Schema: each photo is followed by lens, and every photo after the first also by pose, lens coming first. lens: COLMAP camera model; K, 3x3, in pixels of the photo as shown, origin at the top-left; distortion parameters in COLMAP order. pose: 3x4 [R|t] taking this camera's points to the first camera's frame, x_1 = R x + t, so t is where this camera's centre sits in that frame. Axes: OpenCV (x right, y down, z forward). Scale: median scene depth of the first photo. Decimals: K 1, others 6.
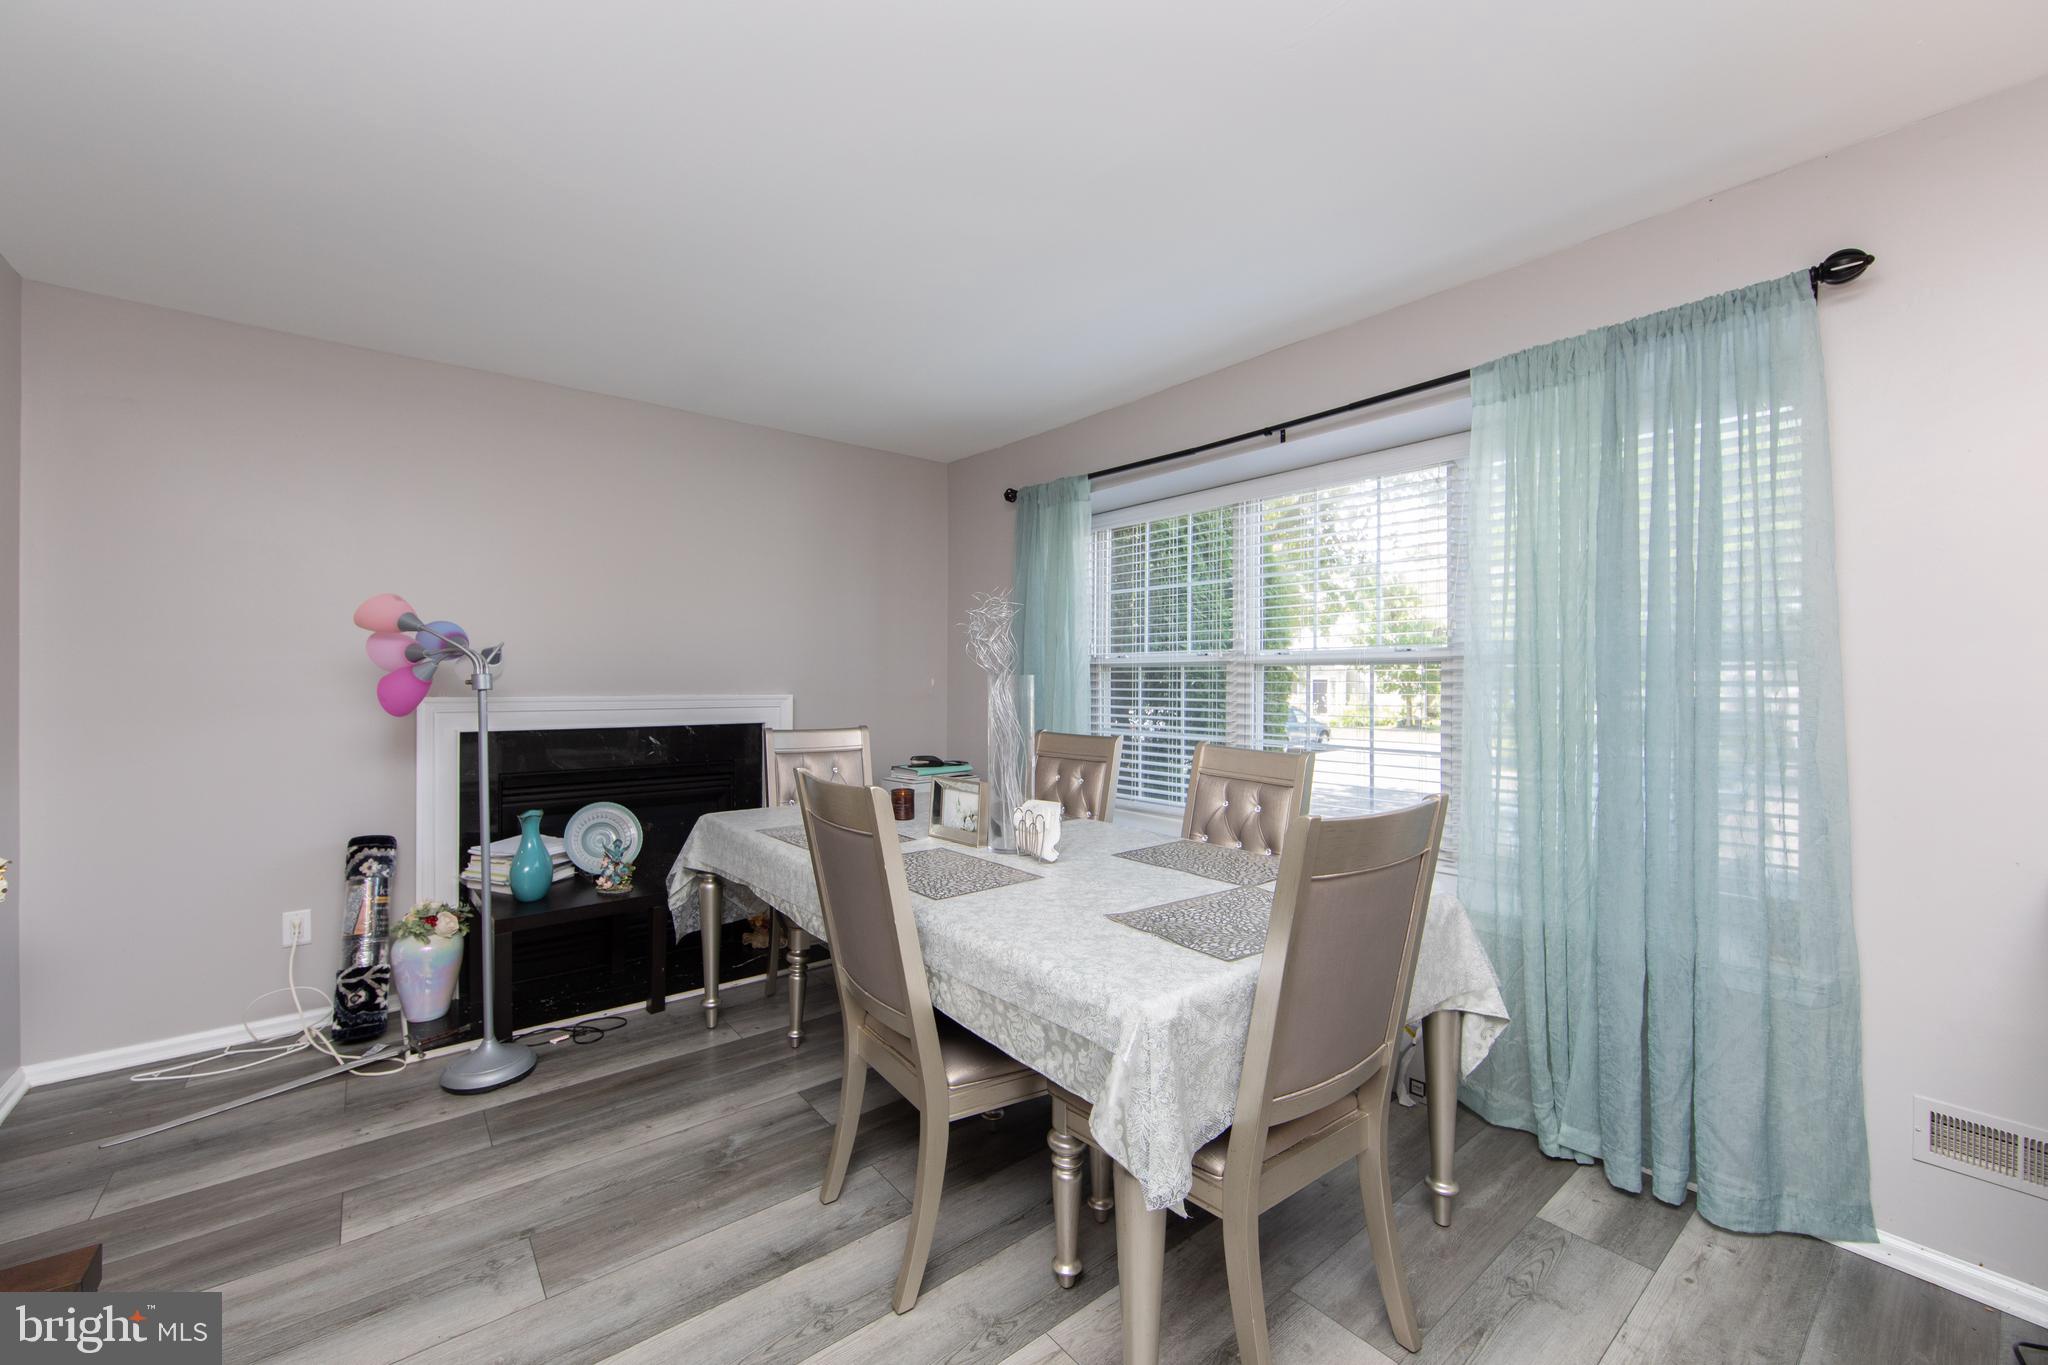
lens RADIAL K [[812.1, 0, 1001.8], [0, 812.1, 676.7], [0, 0, 1]] dist [-0.002405, -0.001336]
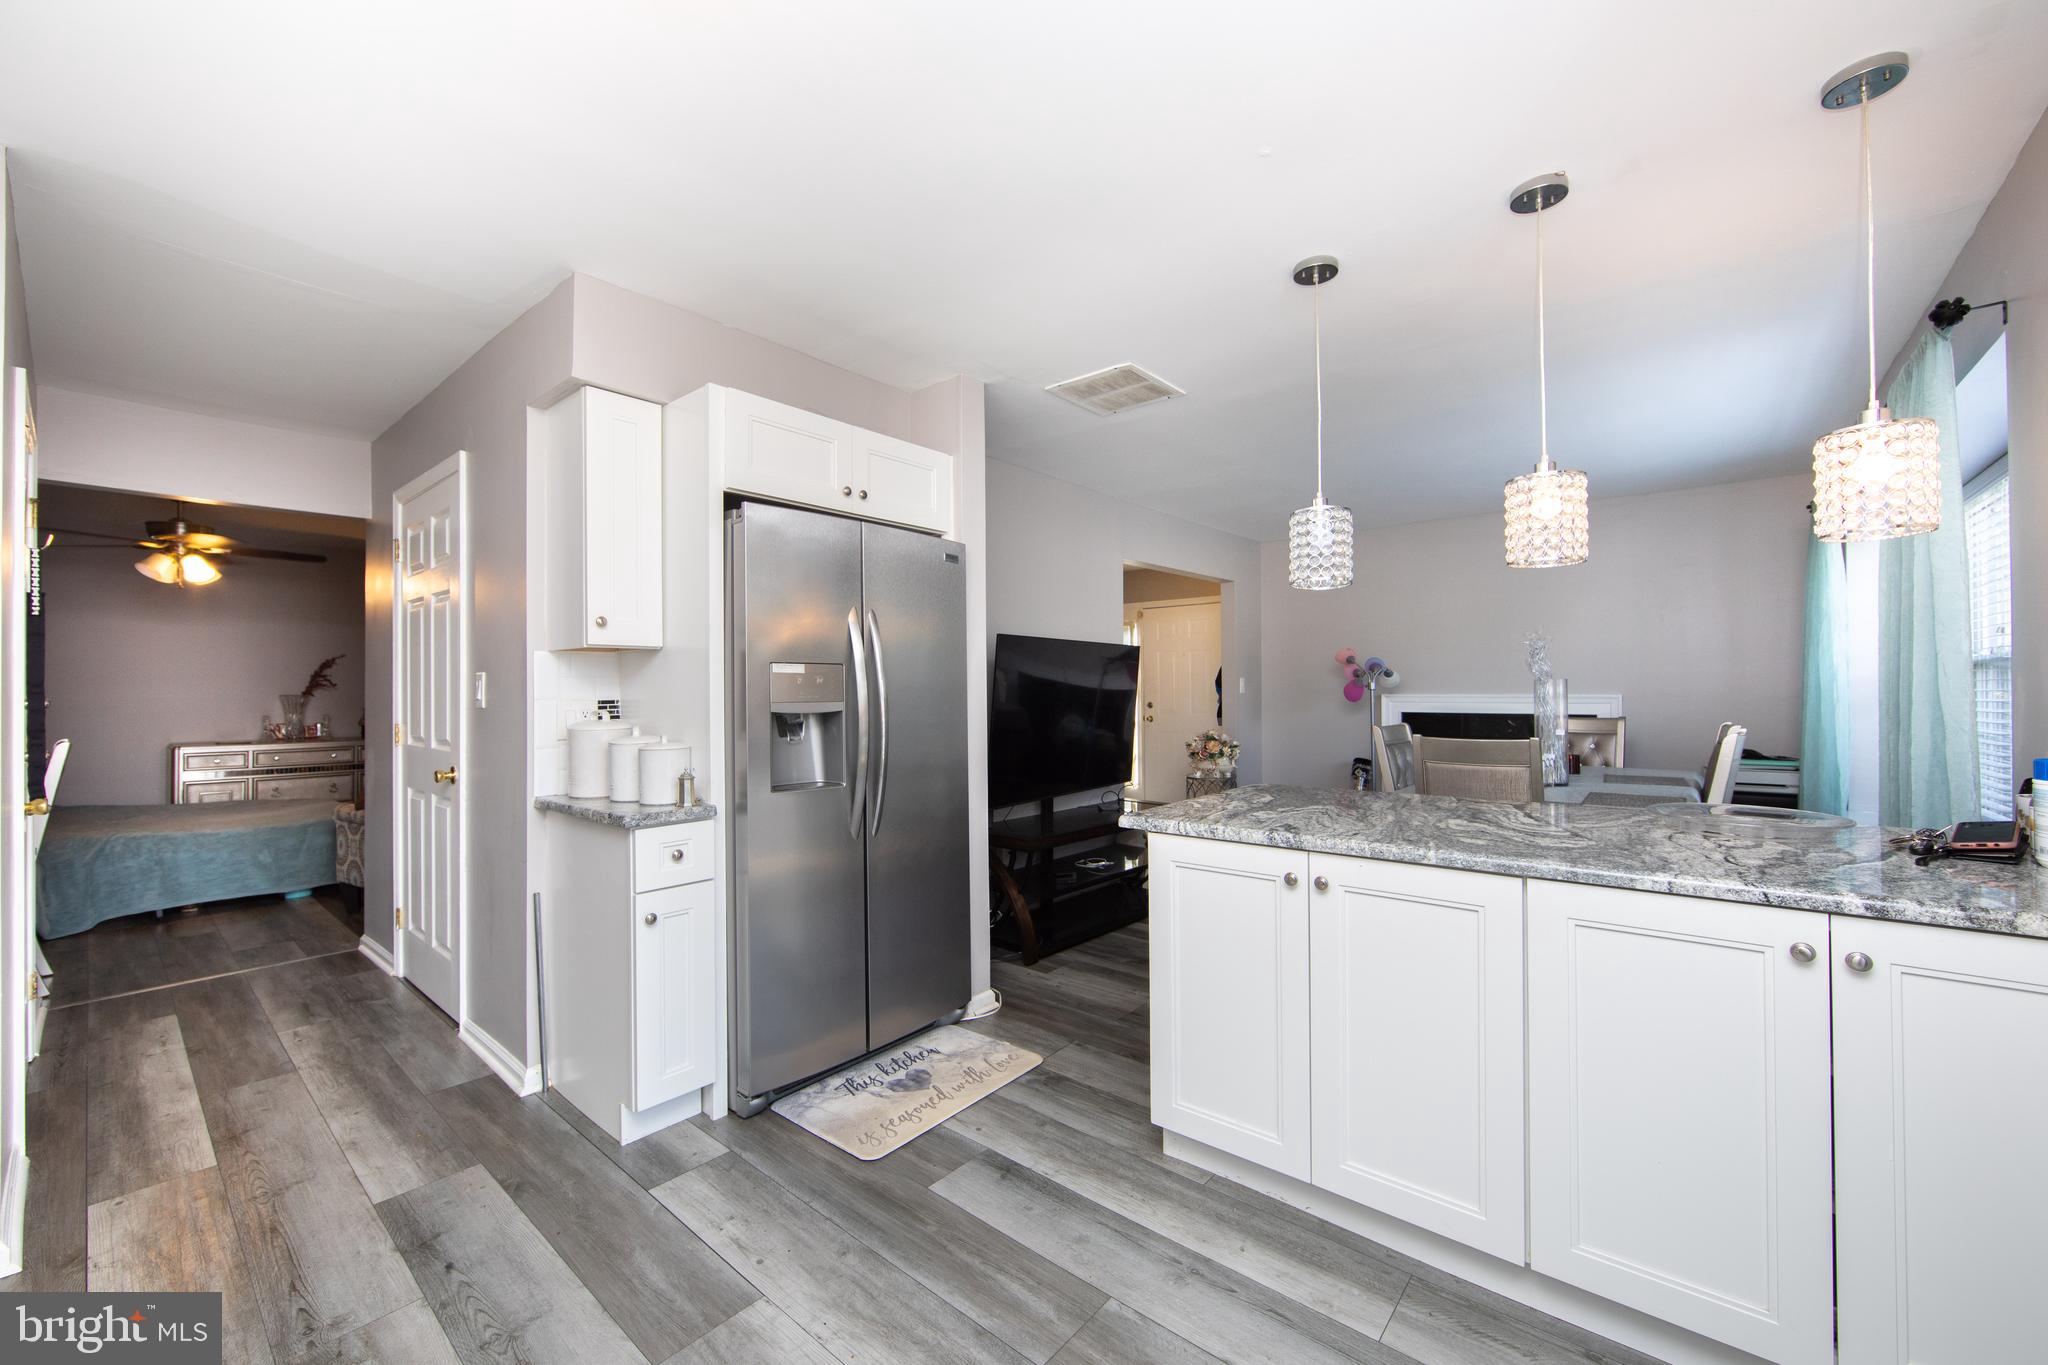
lens RADIAL K [[812.1, 0, 1012.4], [0, 812.1, 685.0], [0, 0, 1]] dist [-0.002405, -0.001336]
pose [[0.196384, -0.008398, -0.980491, 1.143740], [0.007442, 0.999947, -0.007074, 0.010716], [0.980499, -0.005907, 0.196436, -0.323485]]
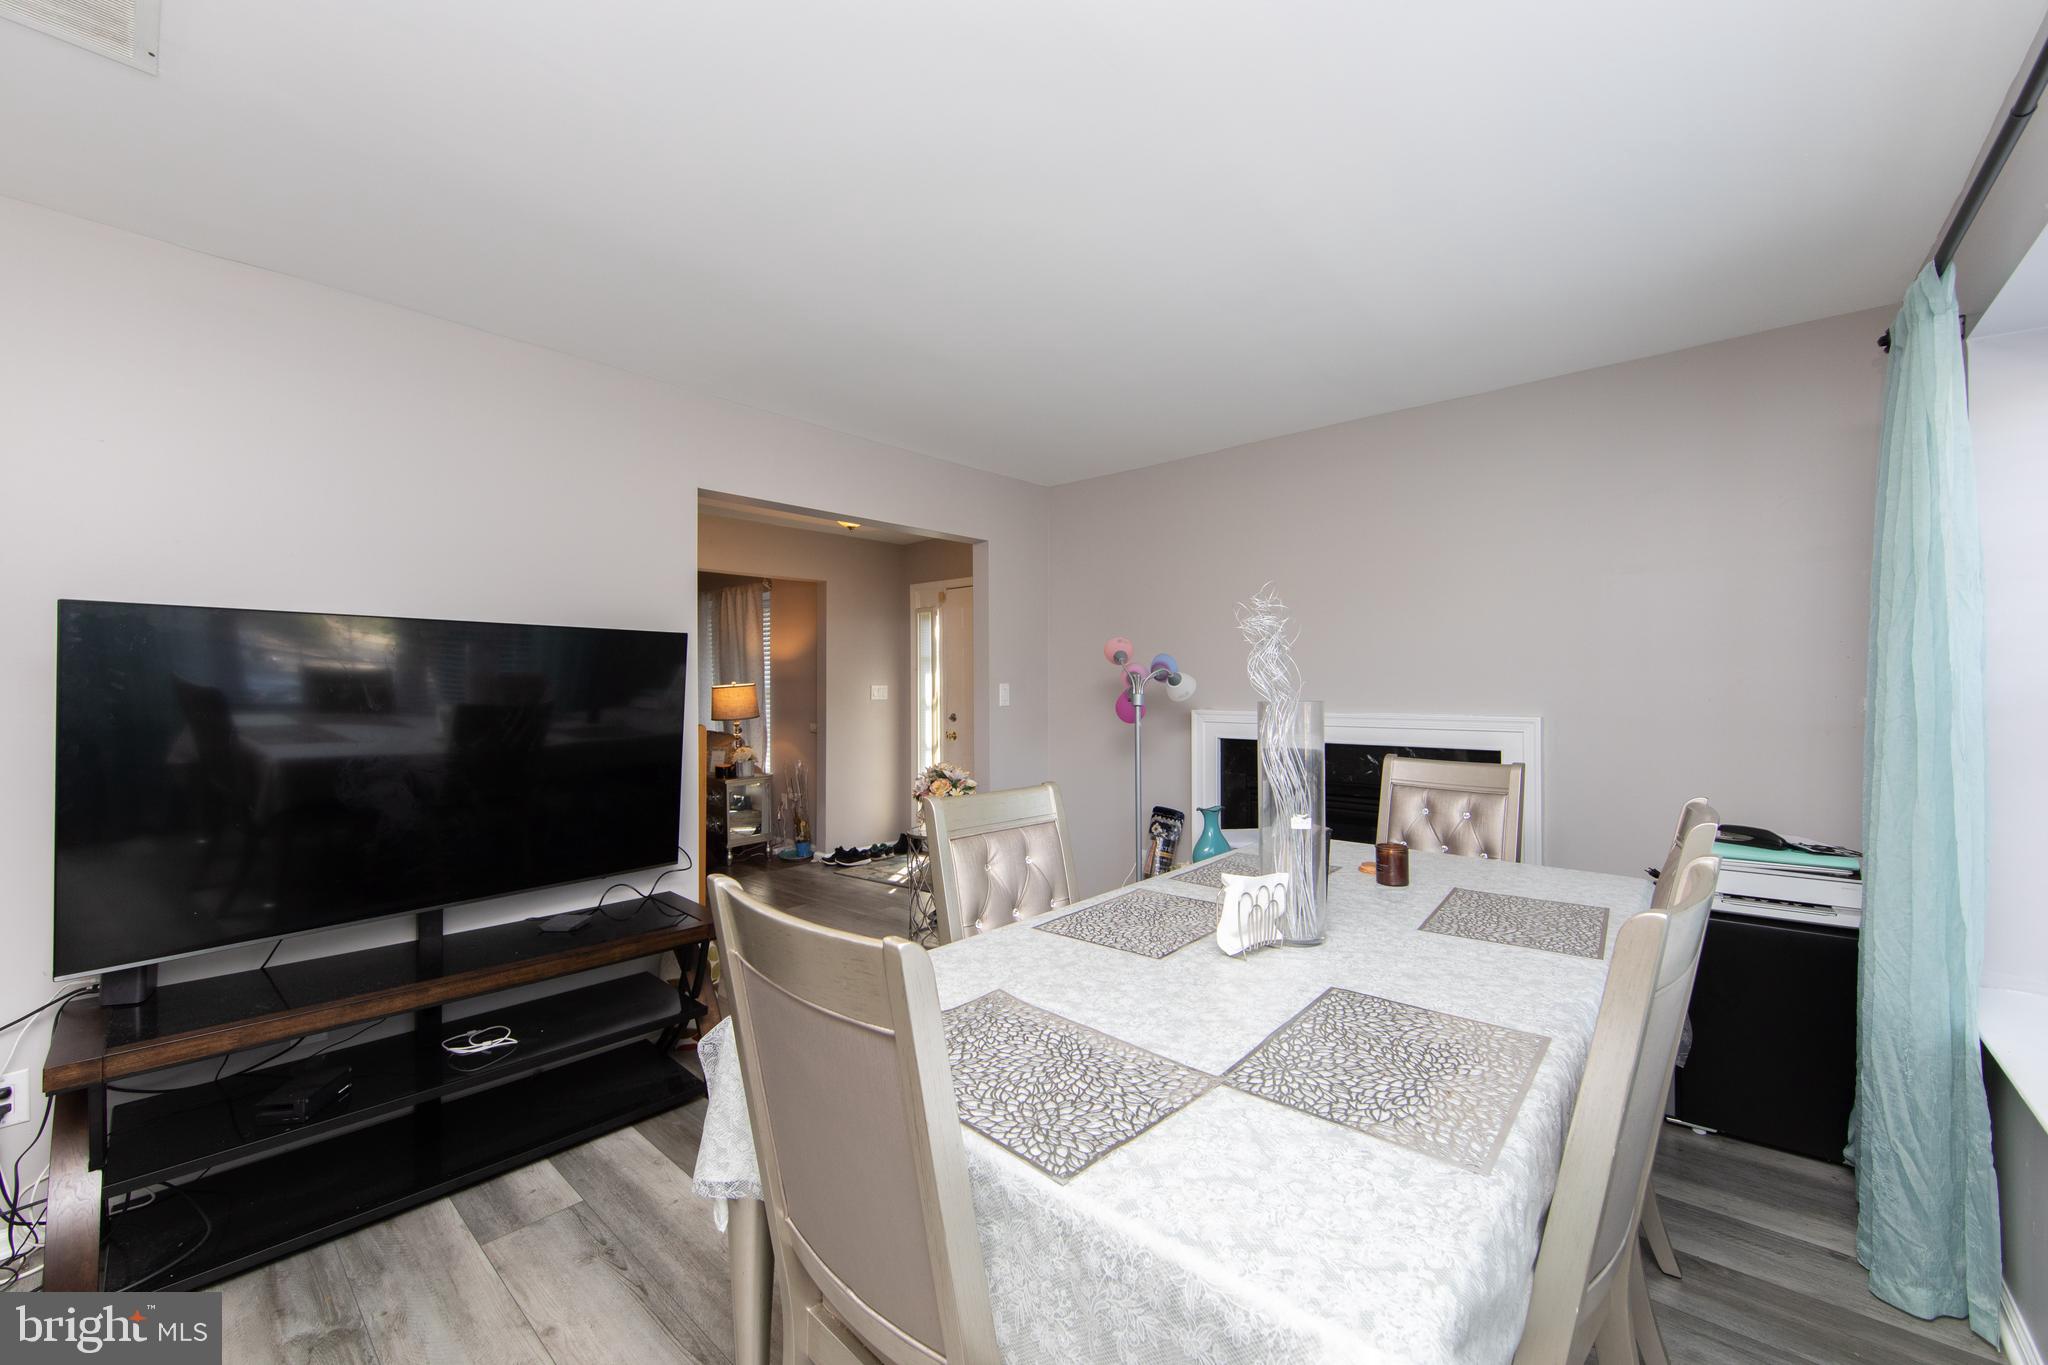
lens RADIAL K [[812.1, 0, 1010.3], [0, 812.1, 677.6], [0, 0, 1]] dist [-0.002405, -0.001336]
pose [[0.165775, -0.013569, -0.986070, 0.563933], [0.006383, 0.999899, -0.012686, -0.011858], [0.986143, -0.004191, 0.165844, 0.508005]]
